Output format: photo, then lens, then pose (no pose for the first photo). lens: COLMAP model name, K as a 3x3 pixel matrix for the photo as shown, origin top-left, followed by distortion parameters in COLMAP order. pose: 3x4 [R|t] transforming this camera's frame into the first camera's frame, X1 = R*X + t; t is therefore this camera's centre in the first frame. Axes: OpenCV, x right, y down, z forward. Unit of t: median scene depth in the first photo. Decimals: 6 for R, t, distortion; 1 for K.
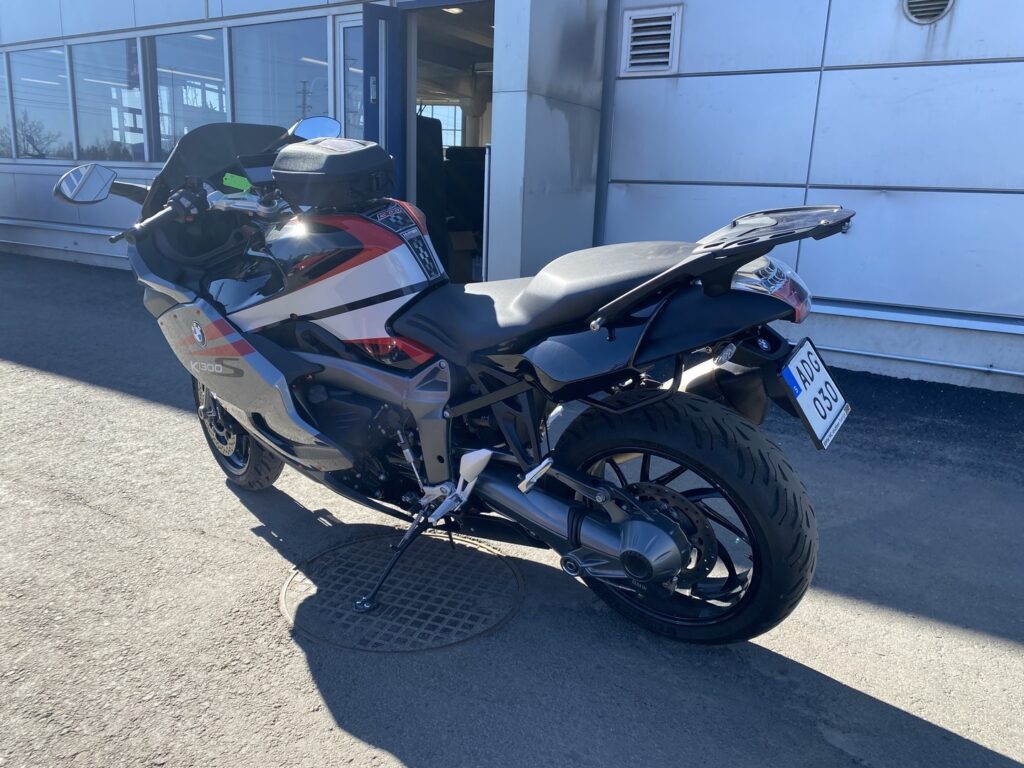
lens RADIAL K [[763.0, 0, 515.2], [0, 763.0, 378.9], [0, 0, 1]] dist [0.007704, -0.009147]
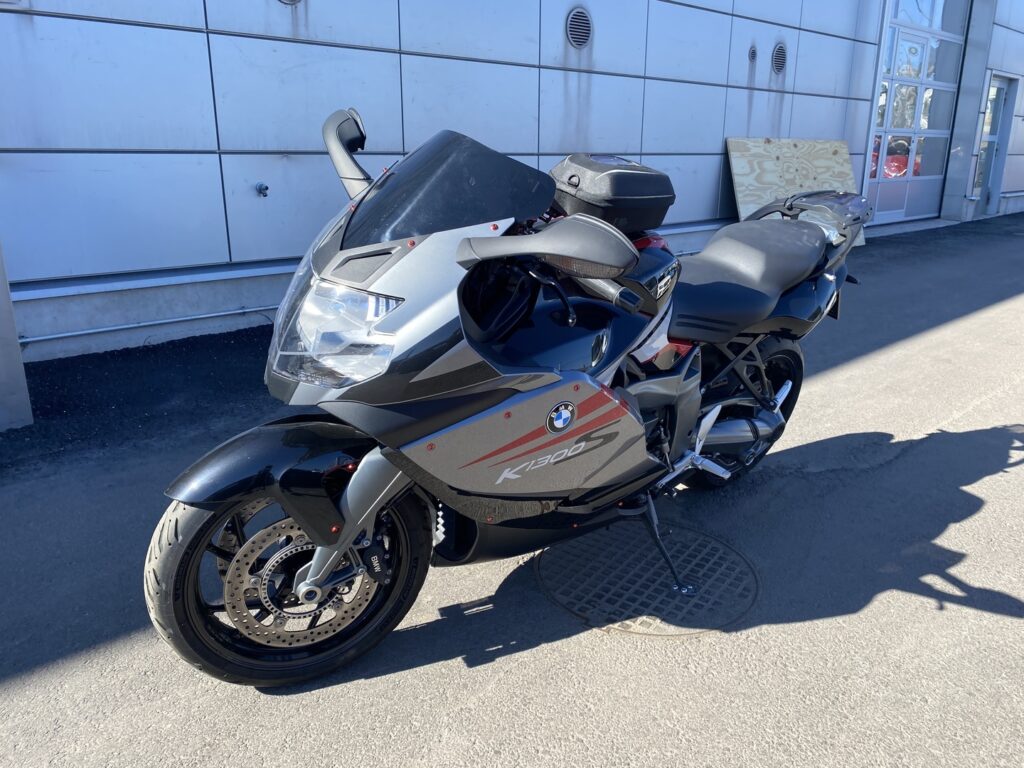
lens RADIAL K [[763.0, 0, 515.2], [0, 763.0, 378.9], [0, 0, 1]] dist [0.007704, -0.009147]
pose [[0.275123, -0.309332, 0.910286, -0.922213], [0.231023, 0.940354, 0.249726, -0.248254], [-0.933239, 0.141591, 0.330176, 0.657722]]
